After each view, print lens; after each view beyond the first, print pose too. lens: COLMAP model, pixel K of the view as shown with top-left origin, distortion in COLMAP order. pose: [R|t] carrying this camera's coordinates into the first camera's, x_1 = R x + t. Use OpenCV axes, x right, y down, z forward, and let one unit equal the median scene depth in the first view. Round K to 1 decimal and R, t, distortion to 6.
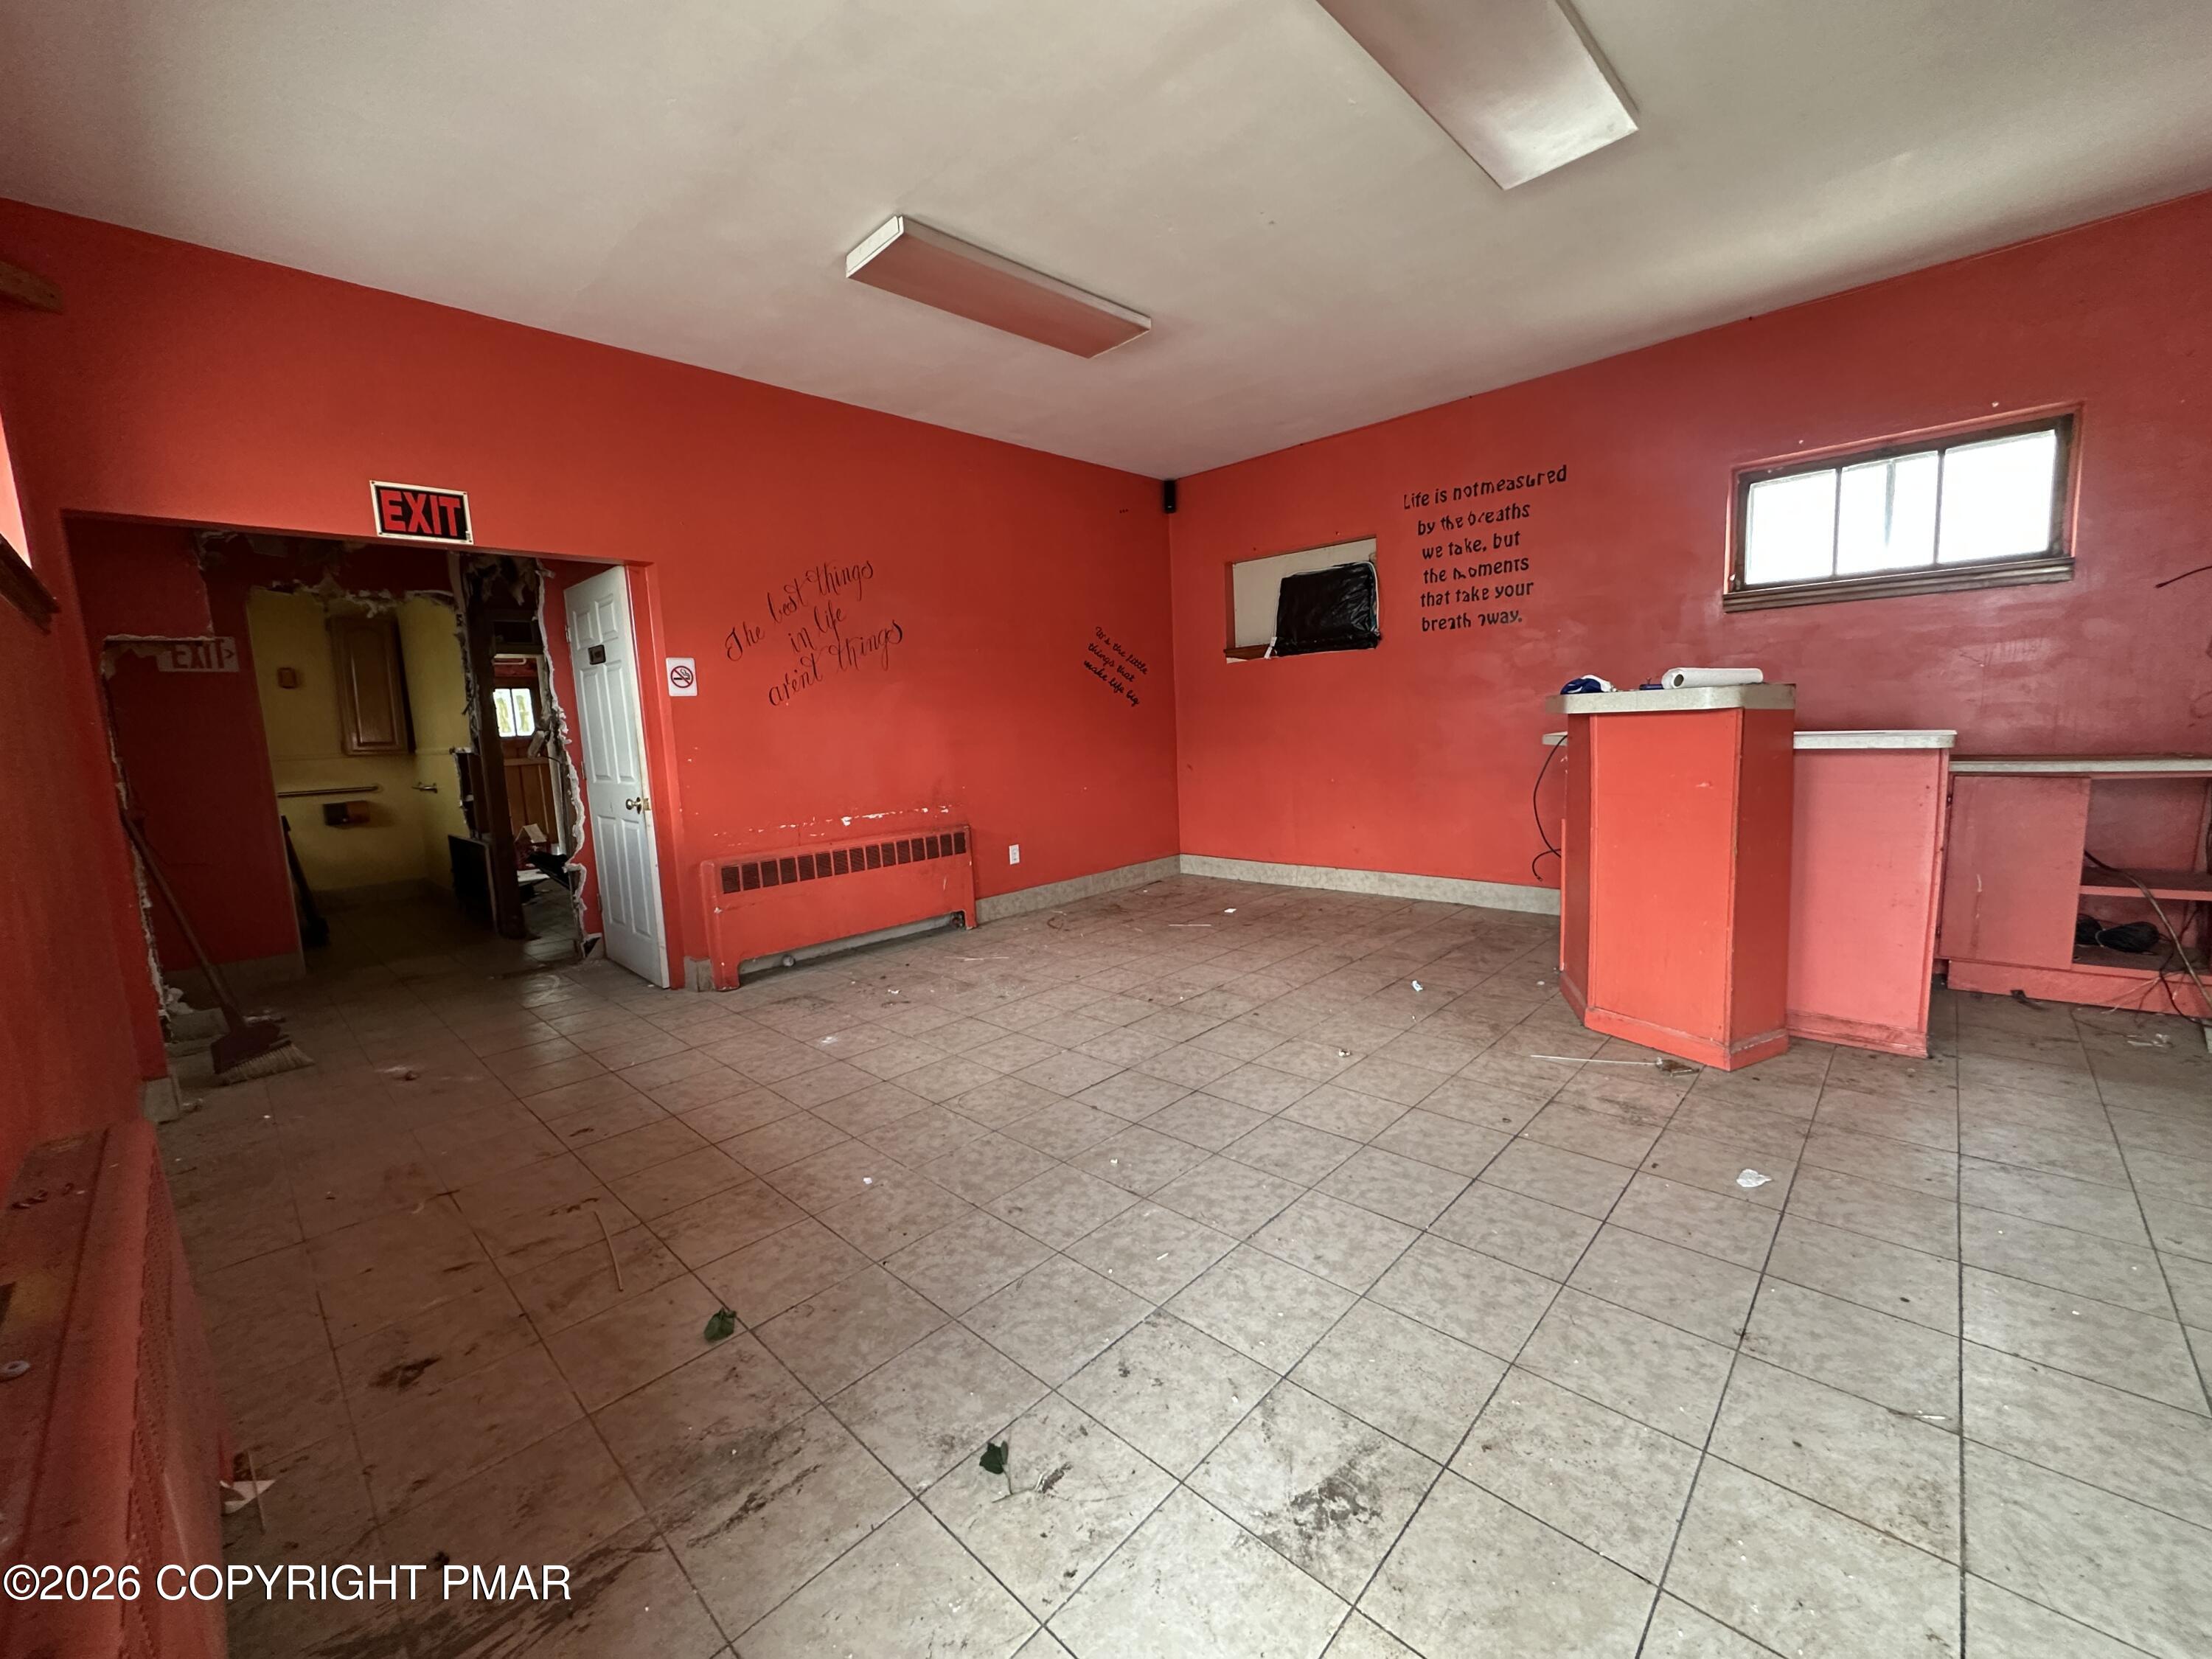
lens RADIAL K [[880.8, 0, 1102.5], [0, 880.8, 828.1], [0, 0, 1]] dist [-0.004665, 0.000545]
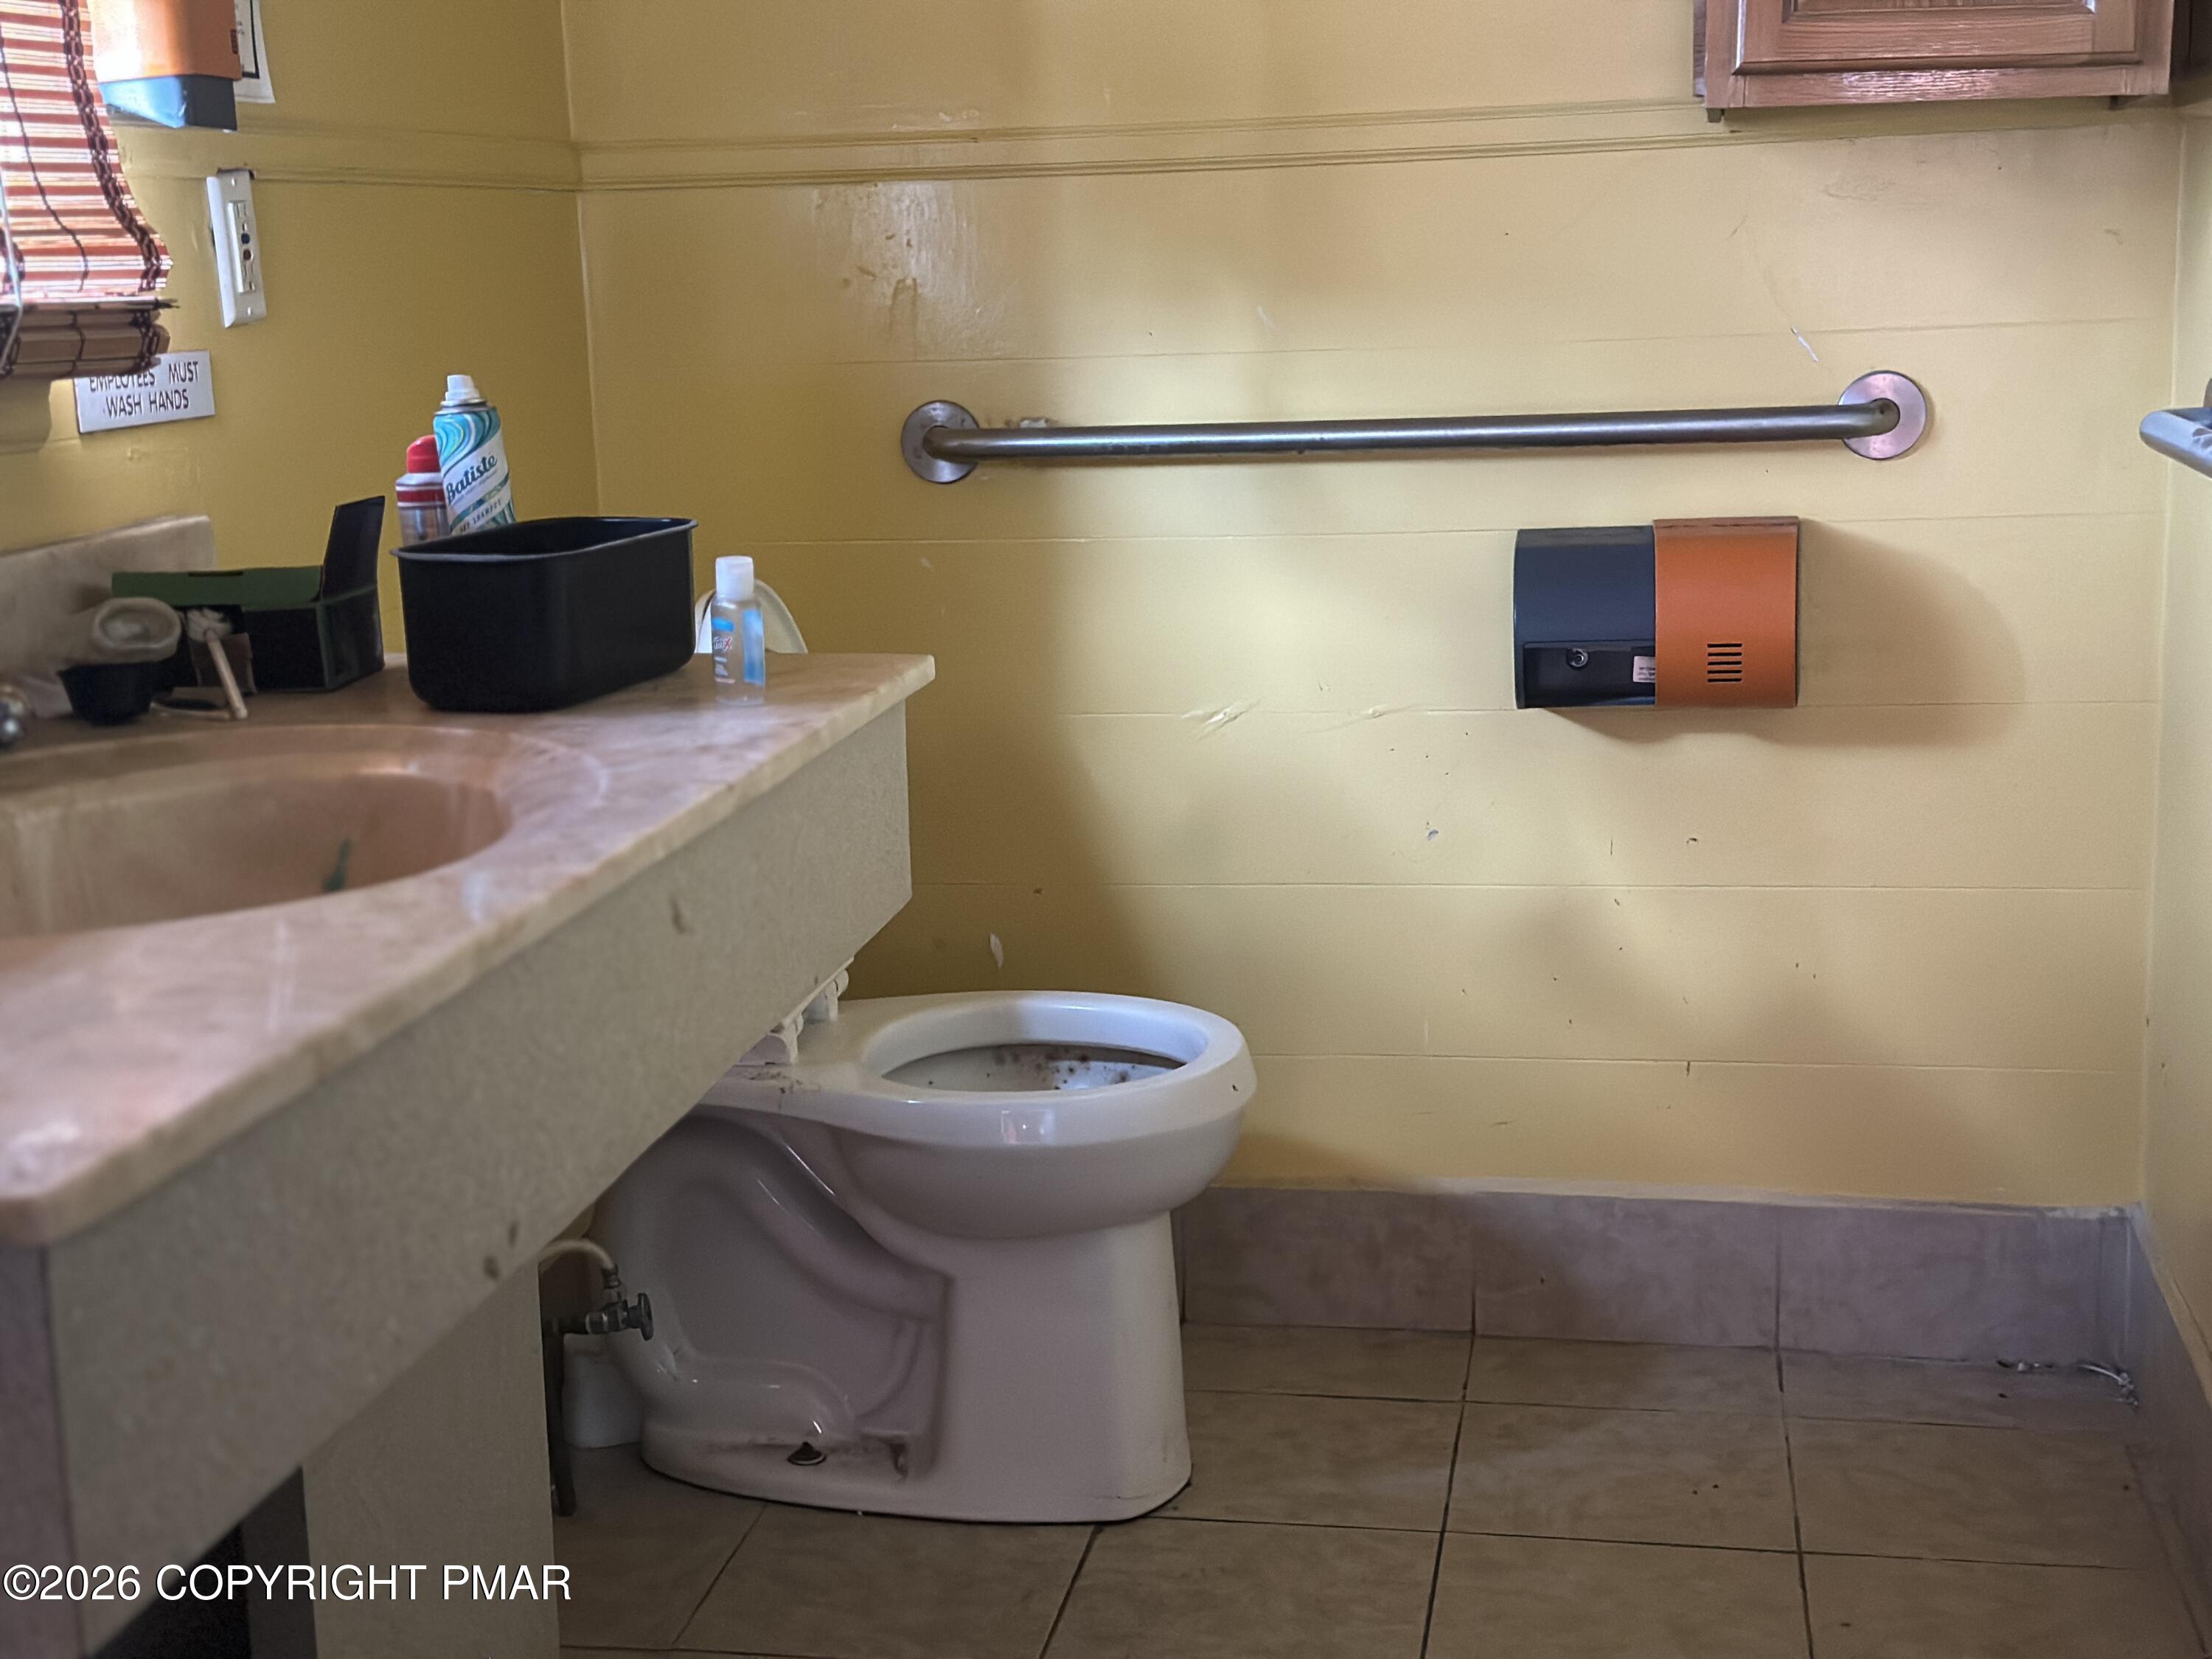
lens RADIAL K [[3100.1, 0, 1106.0], [0, 3100.1, 829.5], [0, 0, 1]] dist [0.002977, 0.003250]
pose [[0.531699, 0.190876, -0.825144, -0.876191], [-0.094153, 0.981555, 0.166389, -0.079698], [0.841684, -0.010780, 0.539863, 1.129801]]
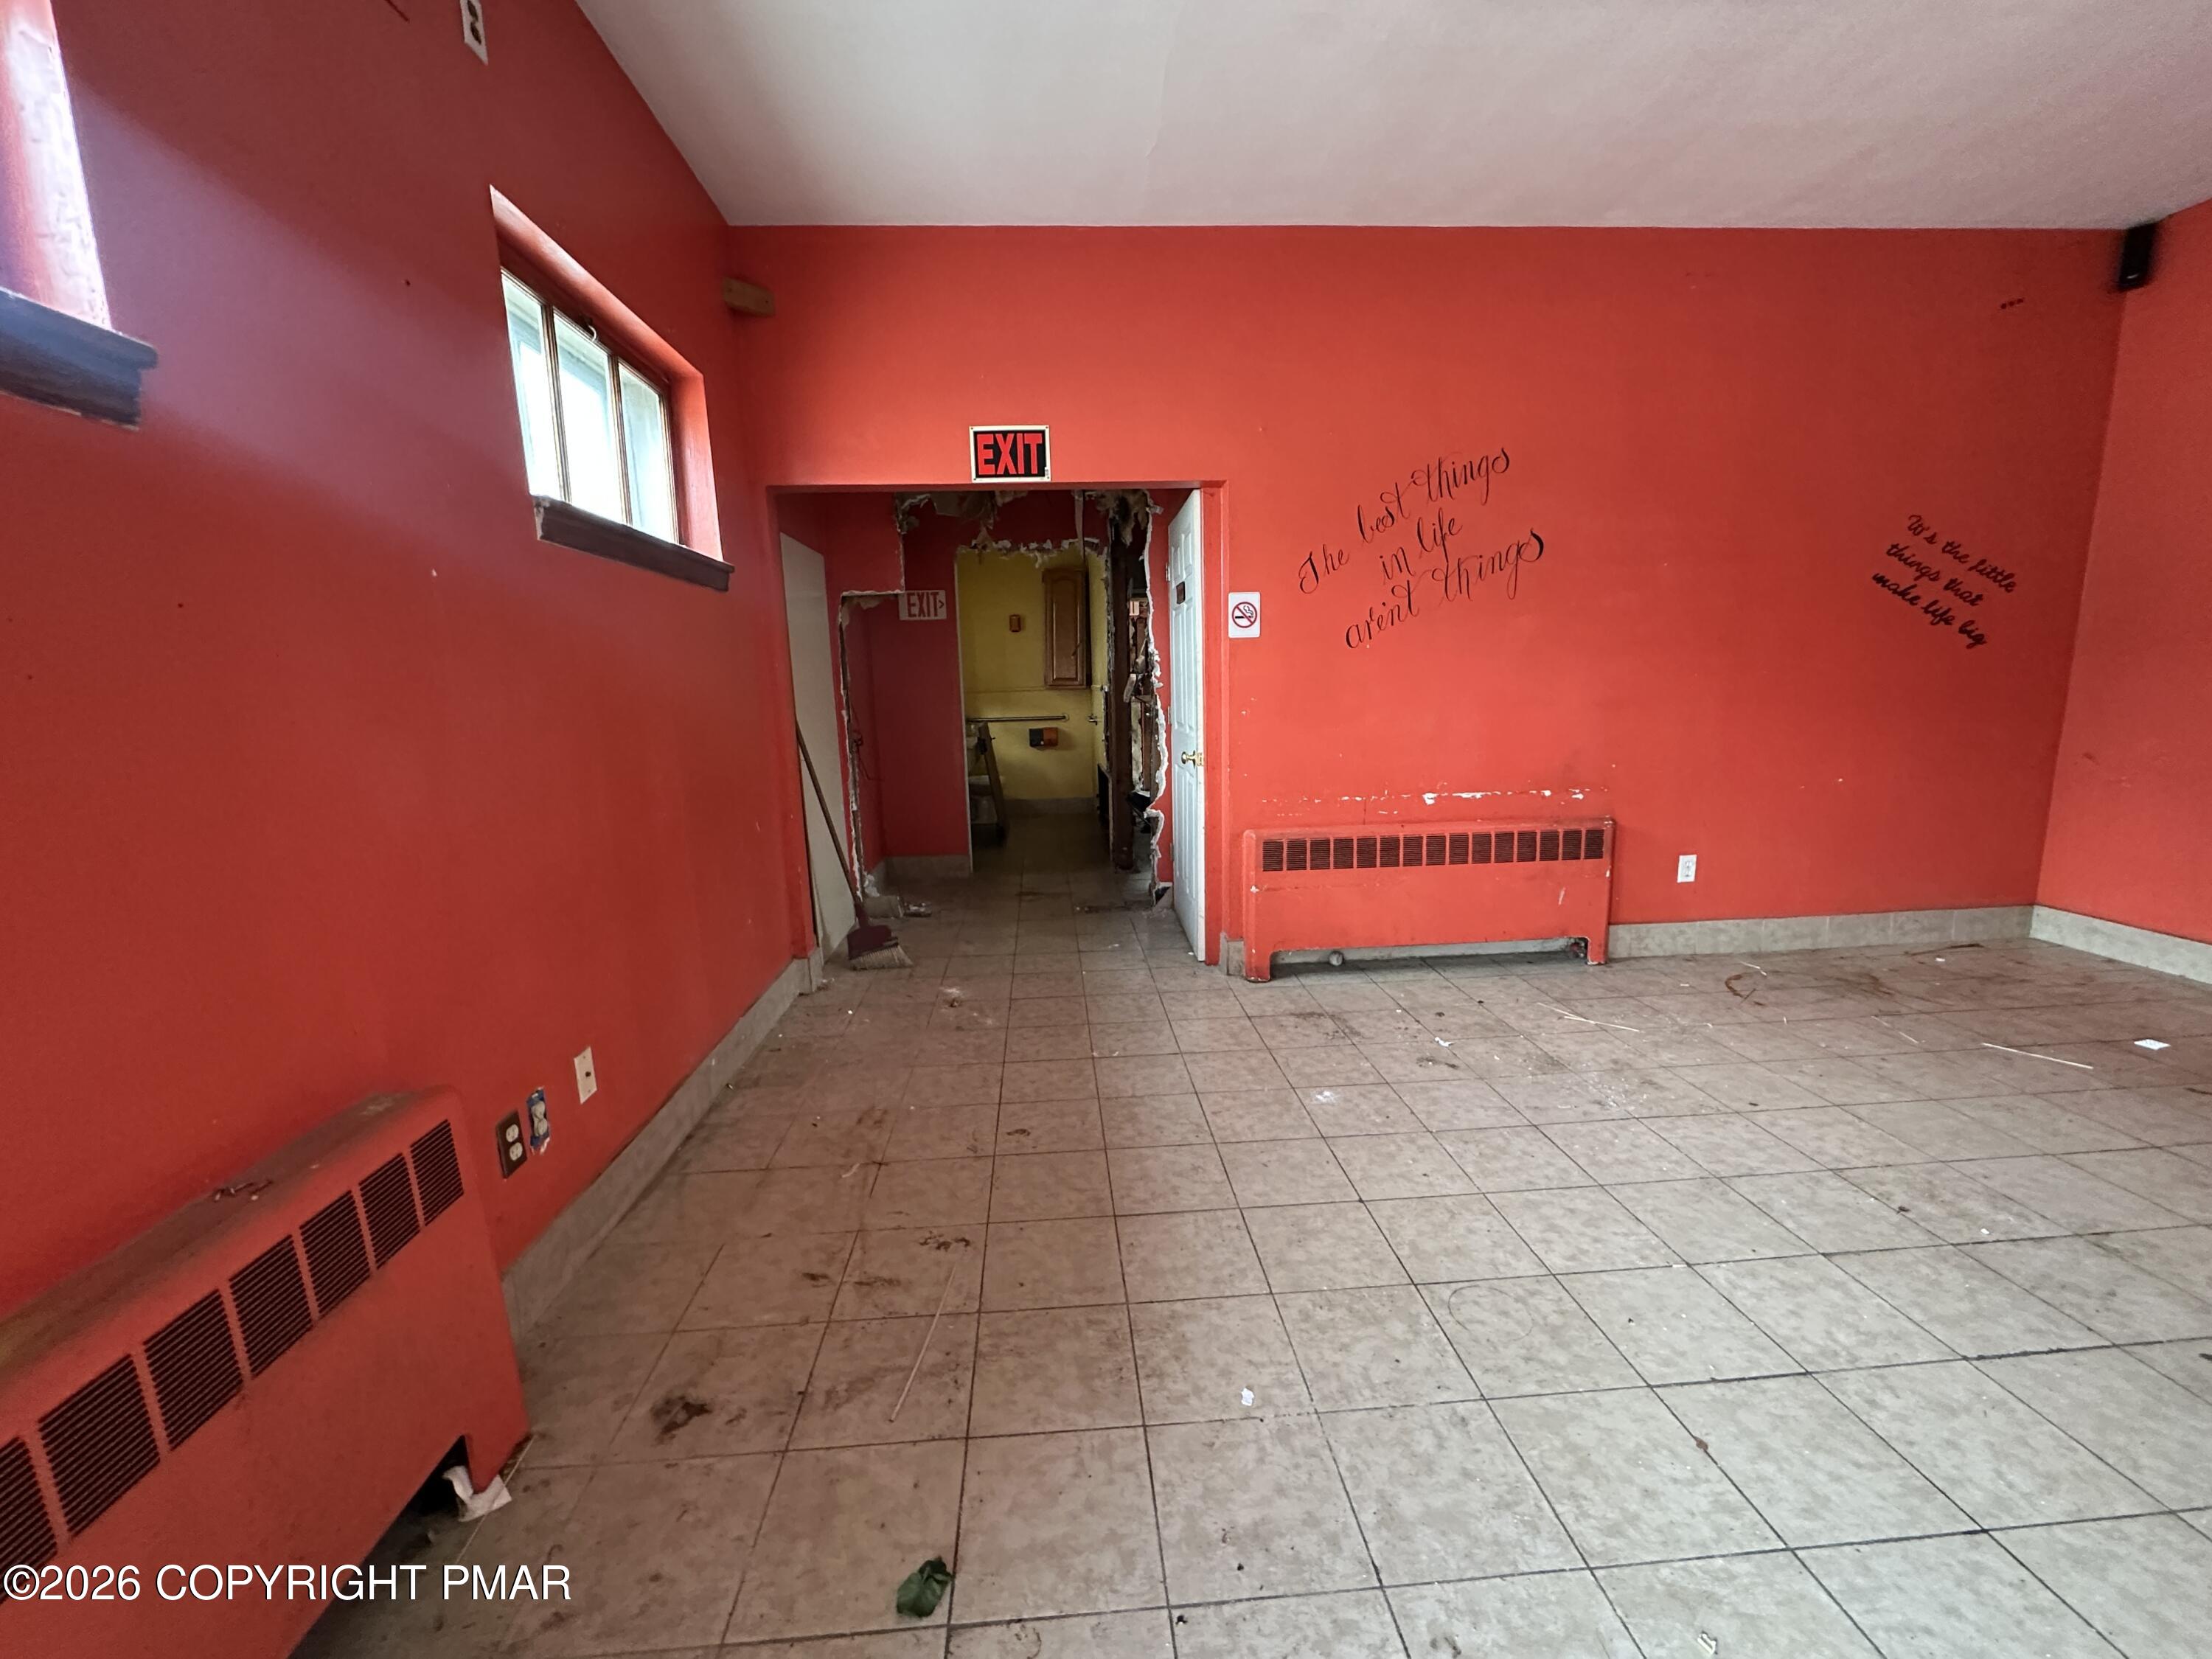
lens RADIAL K [[880.8, 0, 1102.5], [0, 880.8, 828.1], [0, 0, 1]] dist [-0.004665, 0.000545]
pose [[0.738592, 0.135697, -0.660355, 0.013595], [-0.089854, 0.990608, 0.103062, -0.039435], [0.668138, -0.016786, 0.743848, 0.248800]]
